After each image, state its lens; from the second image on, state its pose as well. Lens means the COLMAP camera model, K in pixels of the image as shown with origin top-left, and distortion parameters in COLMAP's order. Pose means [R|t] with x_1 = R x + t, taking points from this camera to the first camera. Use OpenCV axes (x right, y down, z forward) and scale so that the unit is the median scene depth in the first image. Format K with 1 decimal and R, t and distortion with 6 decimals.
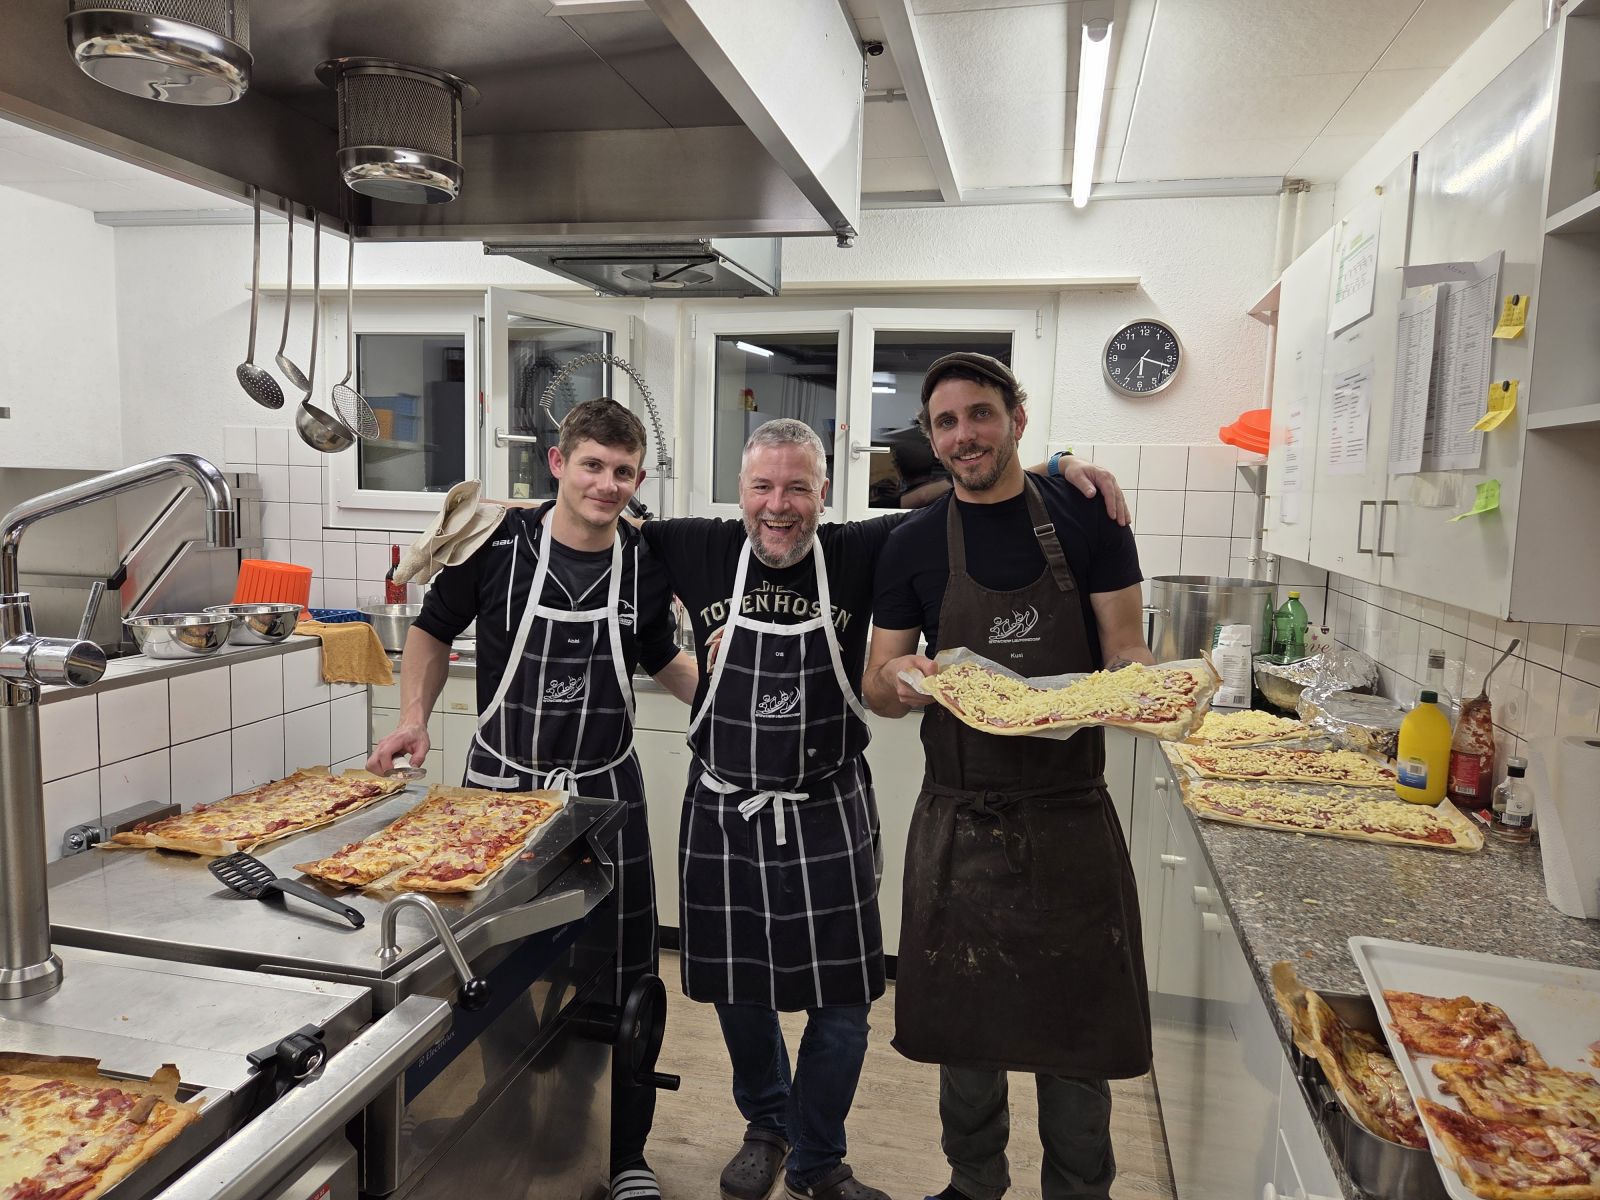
lens RADIAL K [[1086.3, 0, 793.9], [0, 1086.3, 597.2], [0, 0, 1]] dist [0.057871, -0.015359]
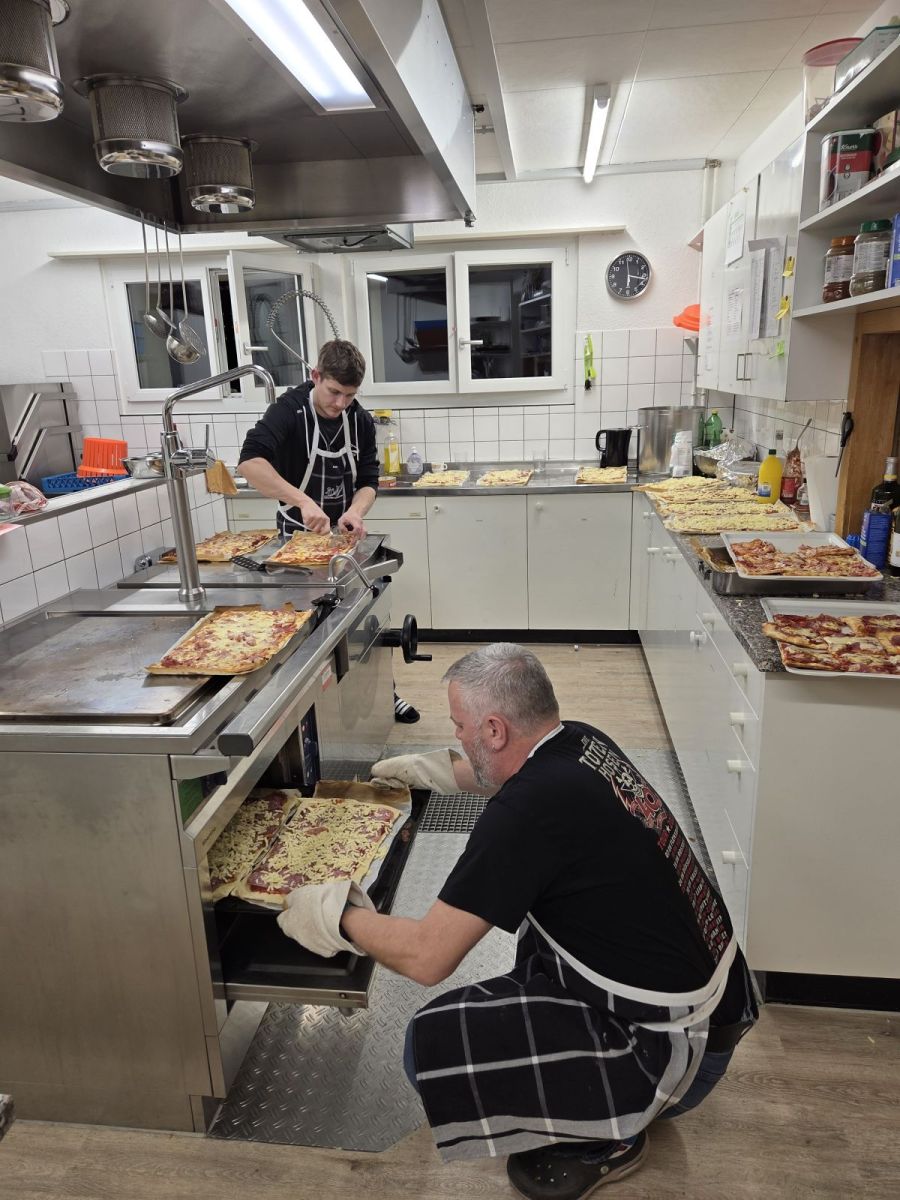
lens RADIAL K [[814.7, 0, 450.2], [0, 814.7, 599.8], [0, 0, 1]] dist [0.057871, -0.015359]
pose [[0.992334, -0.089618, 0.085102, -0.123195], [0.073783, 0.982015, 0.173787, 0.036143], [-0.099146, -0.166175, 0.981099, -0.345632]]
